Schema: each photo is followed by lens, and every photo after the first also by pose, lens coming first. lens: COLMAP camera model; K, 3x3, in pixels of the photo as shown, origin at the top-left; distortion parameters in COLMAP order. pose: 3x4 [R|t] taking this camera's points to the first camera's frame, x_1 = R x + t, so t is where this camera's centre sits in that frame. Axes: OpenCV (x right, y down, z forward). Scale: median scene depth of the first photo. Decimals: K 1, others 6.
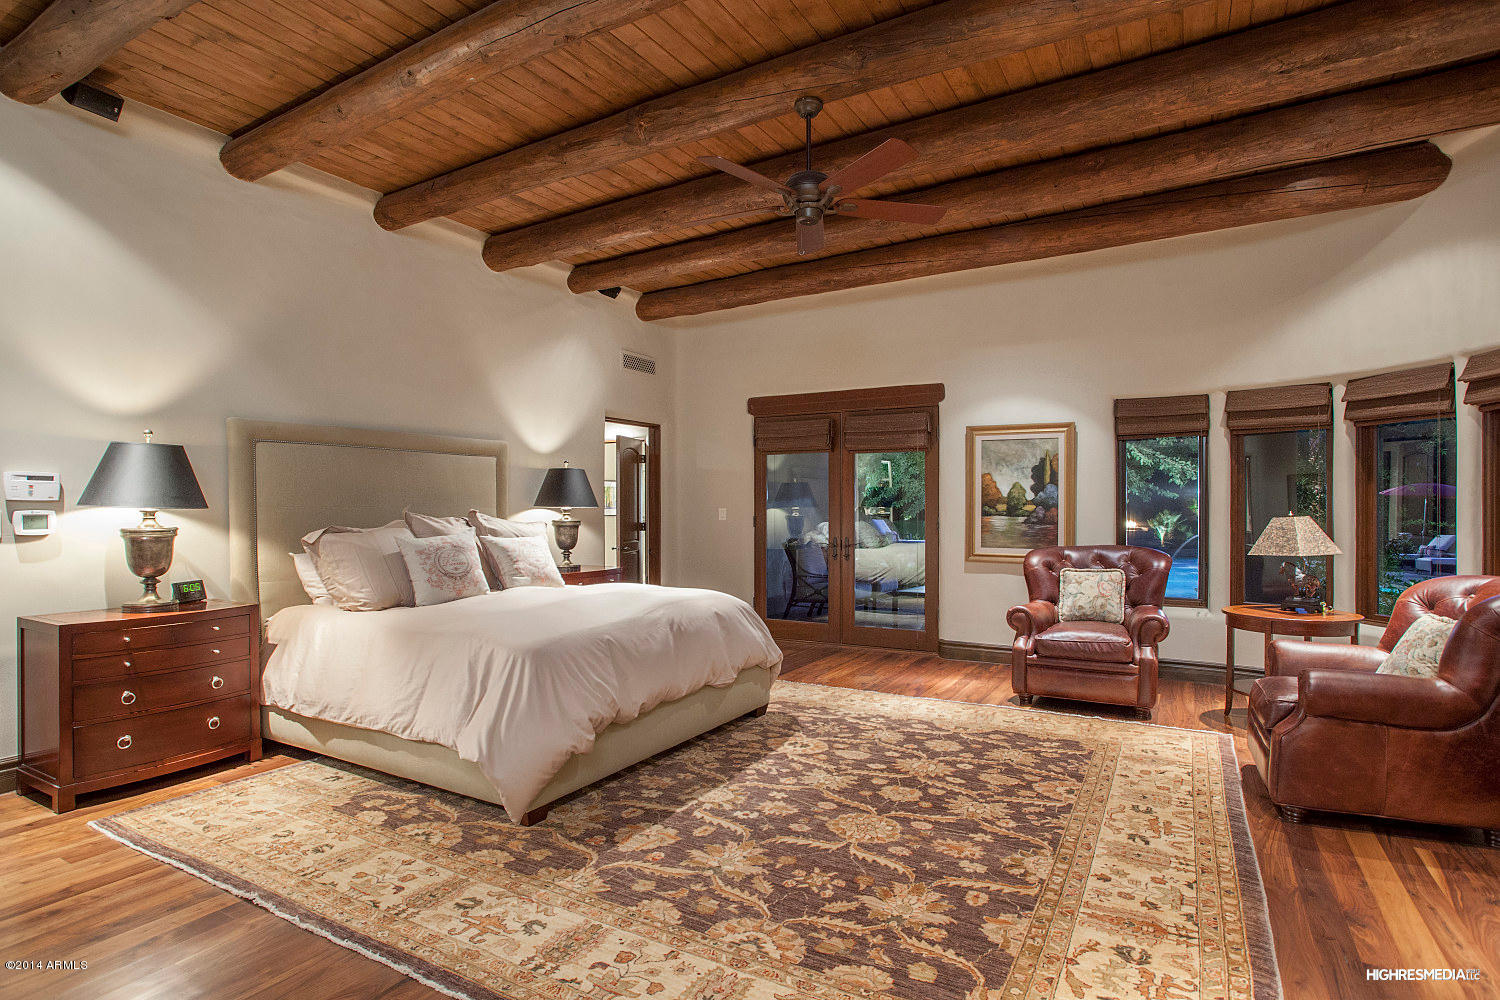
lens RADIAL K [[792.9, 0, 740.1], [0, 792.9, 502.7], [0, 0, 1]] dist [-0.070992, 0.048625]
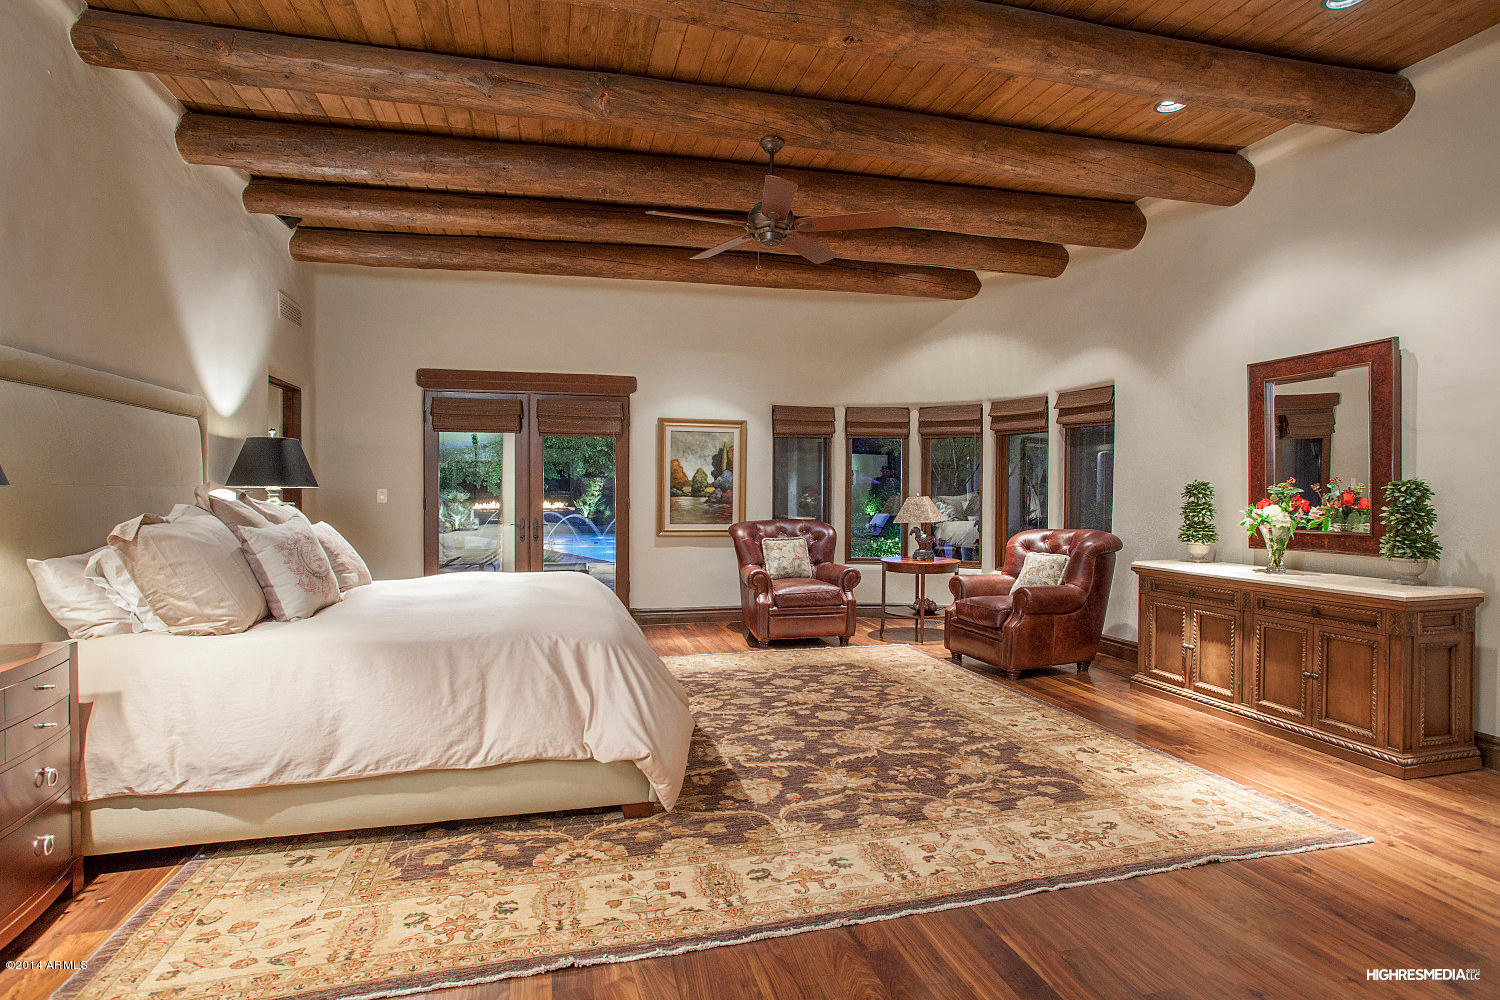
lens RADIAL K [[792.9, 0, 740.1], [0, 792.9, 502.7], [0, 0, 1]] dist [-0.070992, 0.048625]
pose [[0.695787, -0.007063, 0.718214, -0.779324], [-0.010066, 0.999758, 0.019583, 0.003322], [-0.718178, -0.020855, 0.695547, 0.218072]]
